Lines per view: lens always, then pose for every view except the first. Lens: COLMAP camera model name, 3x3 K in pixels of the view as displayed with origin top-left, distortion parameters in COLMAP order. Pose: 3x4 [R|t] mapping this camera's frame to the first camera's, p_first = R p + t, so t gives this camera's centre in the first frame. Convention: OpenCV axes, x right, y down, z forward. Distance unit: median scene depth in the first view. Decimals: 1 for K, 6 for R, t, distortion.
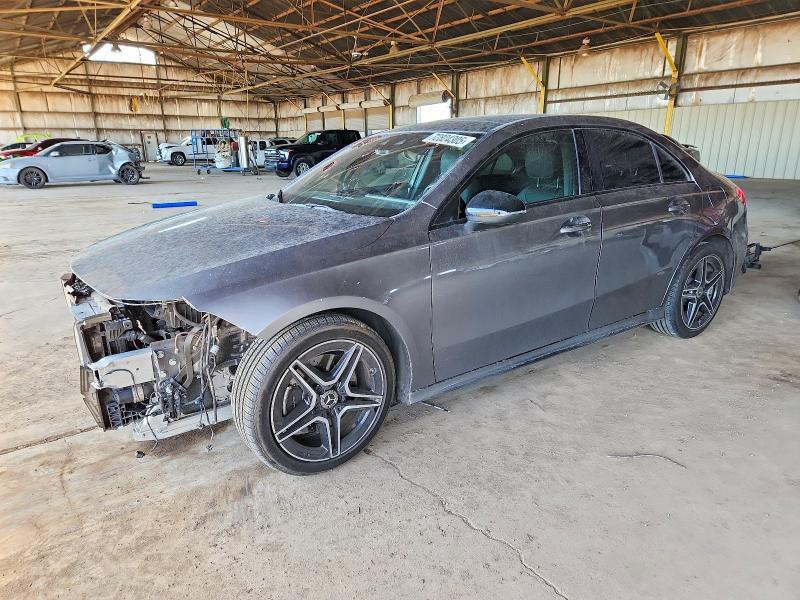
lens RADIAL K [[528.8, 0, 395.1], [0, 528.8, 299.2], [0, 0, 1]] dist [0.067153, -0.054131]
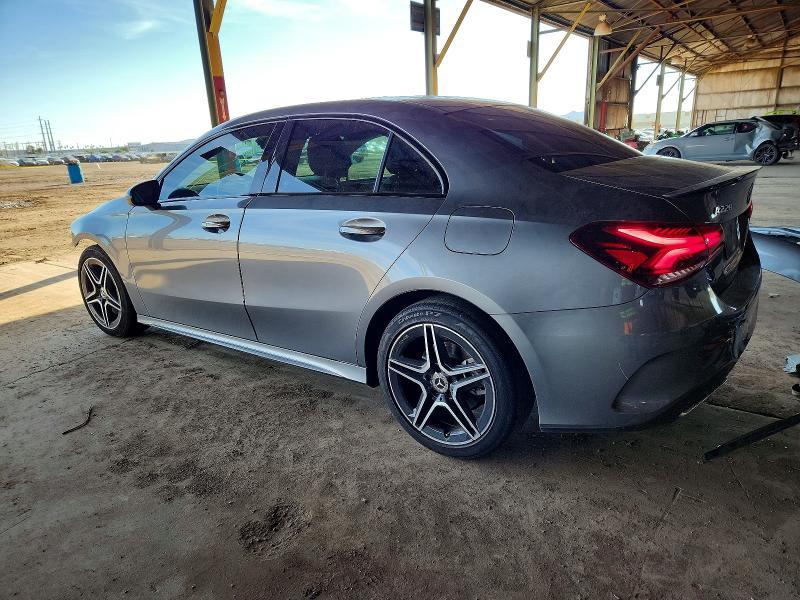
lens RADIAL K [[528.8, 0, 395.1], [0, 528.8, 299.2], [0, 0, 1]] dist [0.067153, -0.054131]
pose [[0.324774, 0.257429, -0.910084, 0.719917], [-0.221245, 0.956226, 0.191527, -0.136723], [0.919550, 0.139149, 0.367512, 0.497268]]
